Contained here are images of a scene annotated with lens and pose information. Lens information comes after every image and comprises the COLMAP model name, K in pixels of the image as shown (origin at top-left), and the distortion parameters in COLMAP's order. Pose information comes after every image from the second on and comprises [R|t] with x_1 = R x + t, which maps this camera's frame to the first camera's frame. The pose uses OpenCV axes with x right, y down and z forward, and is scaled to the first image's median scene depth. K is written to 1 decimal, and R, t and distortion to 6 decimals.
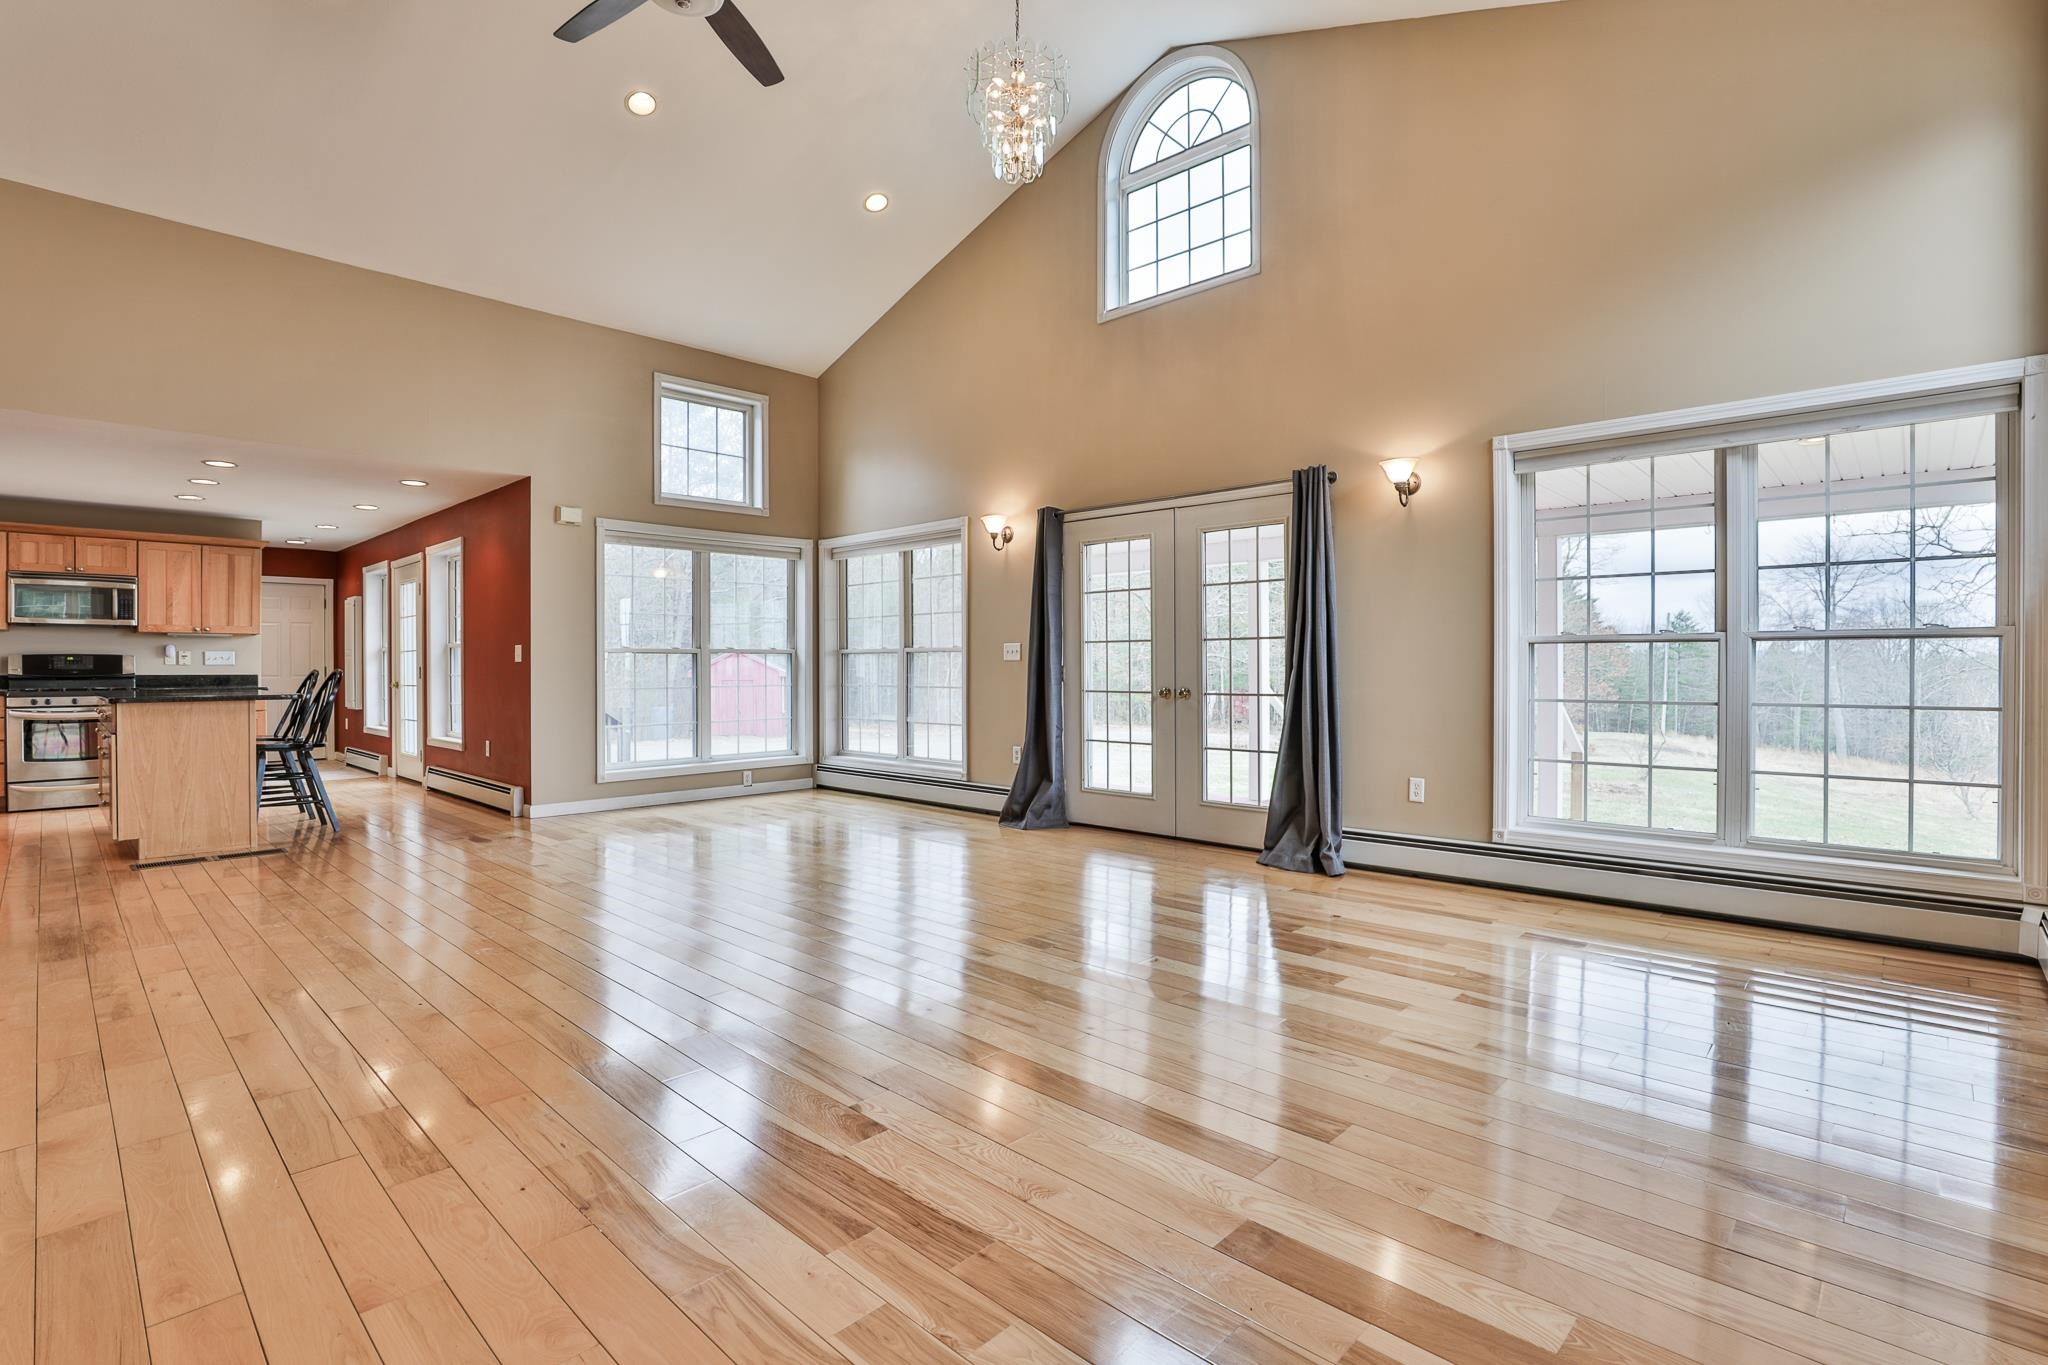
lens RADIAL K [[973.6, 0, 1020.1], [0, 973.6, 669.5], [0, 0, 1]] dist [-0.045631, 0.014943]
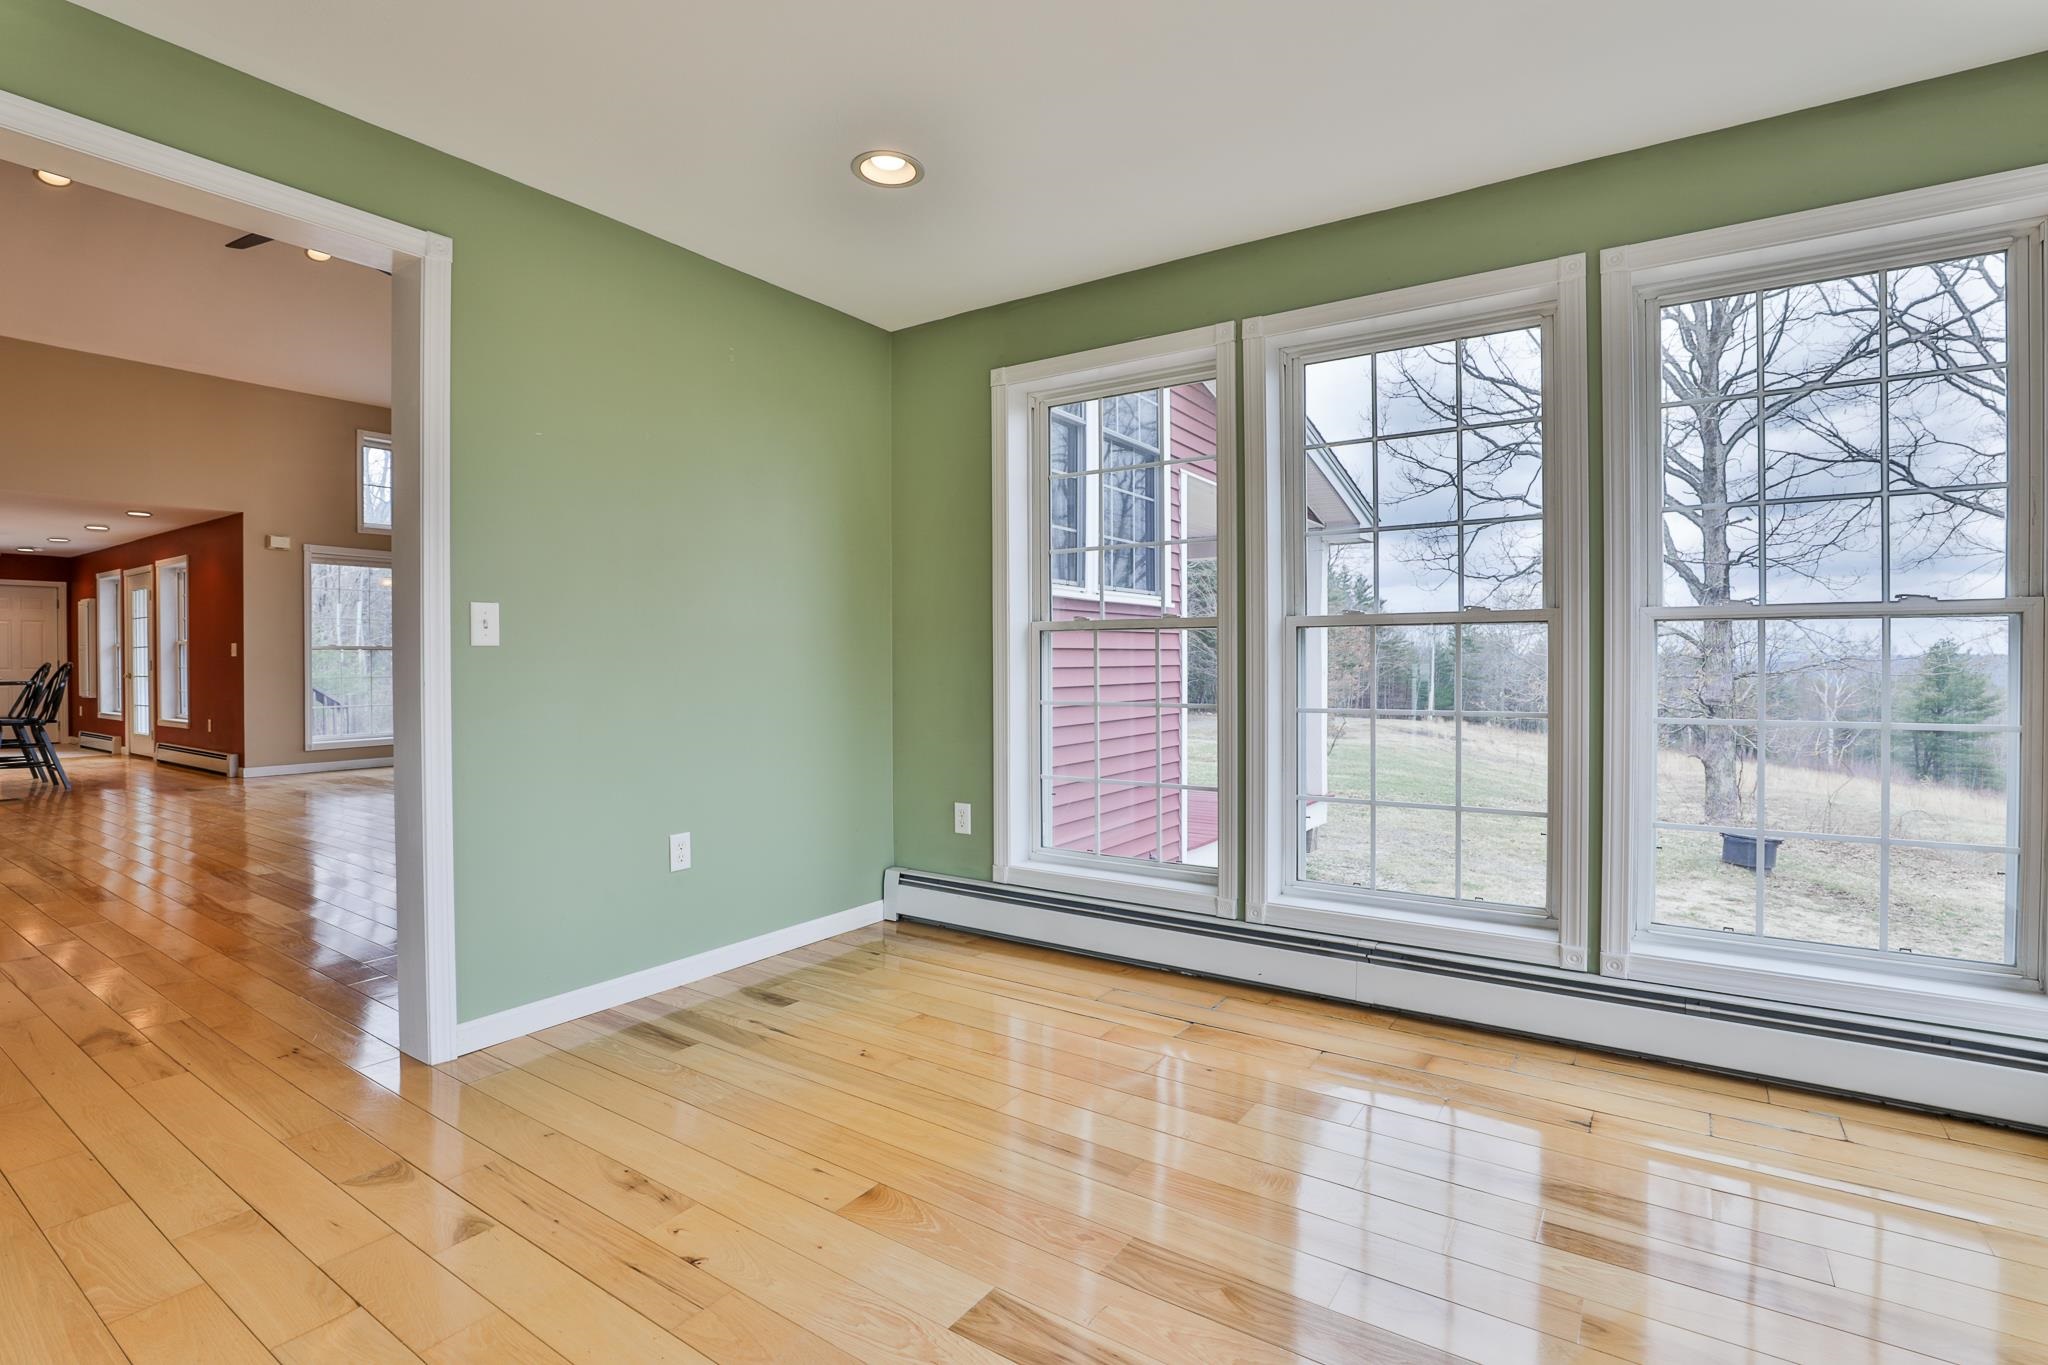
lens RADIAL K [[913.0, 0, 952.8], [0, 913.0, 668.4], [0, 0, 1]] dist [0.001418, 0.000615]
pose [[0.989794, -0.000592, 0.142505, 0.242302], [-0.000058, 0.999990, 0.004563, 0.002255], [-0.142506, -0.004525, 0.989784, -0.326447]]
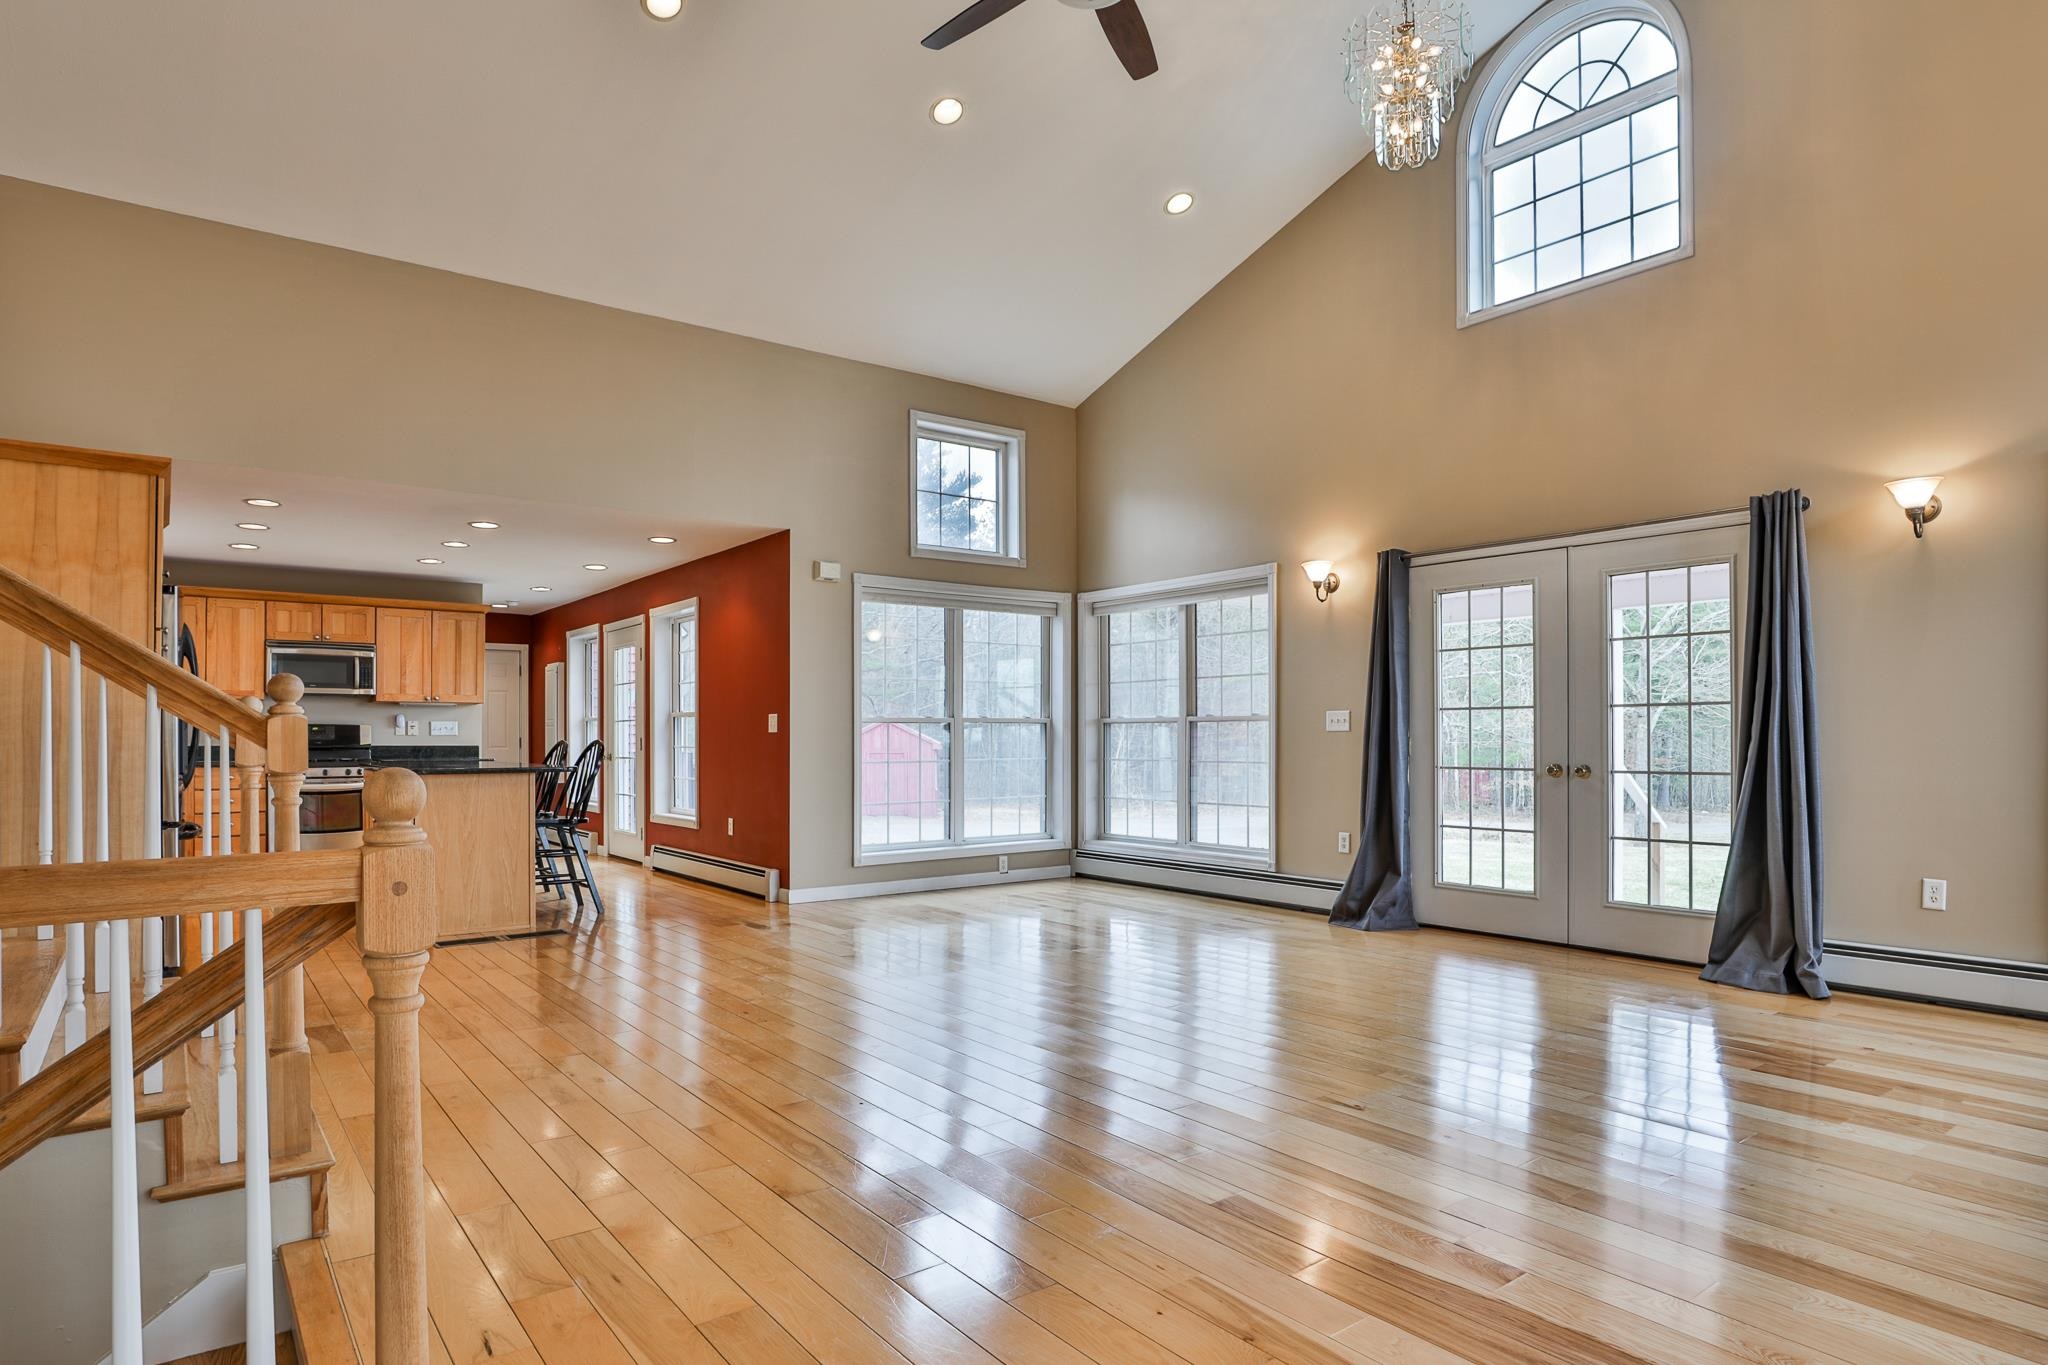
lens RADIAL K [[1132.8, 0, 980.4], [0, 1132.8, 735.7], [0, 0, 1]] dist [-0.030521, 0.000959]
pose [[0.984422, 0.000722, -0.175822, -0.134365], [-0.001640, 0.999986, -0.005078, 0.000247], [0.175816, 0.005287, 0.984409, -0.022948]]
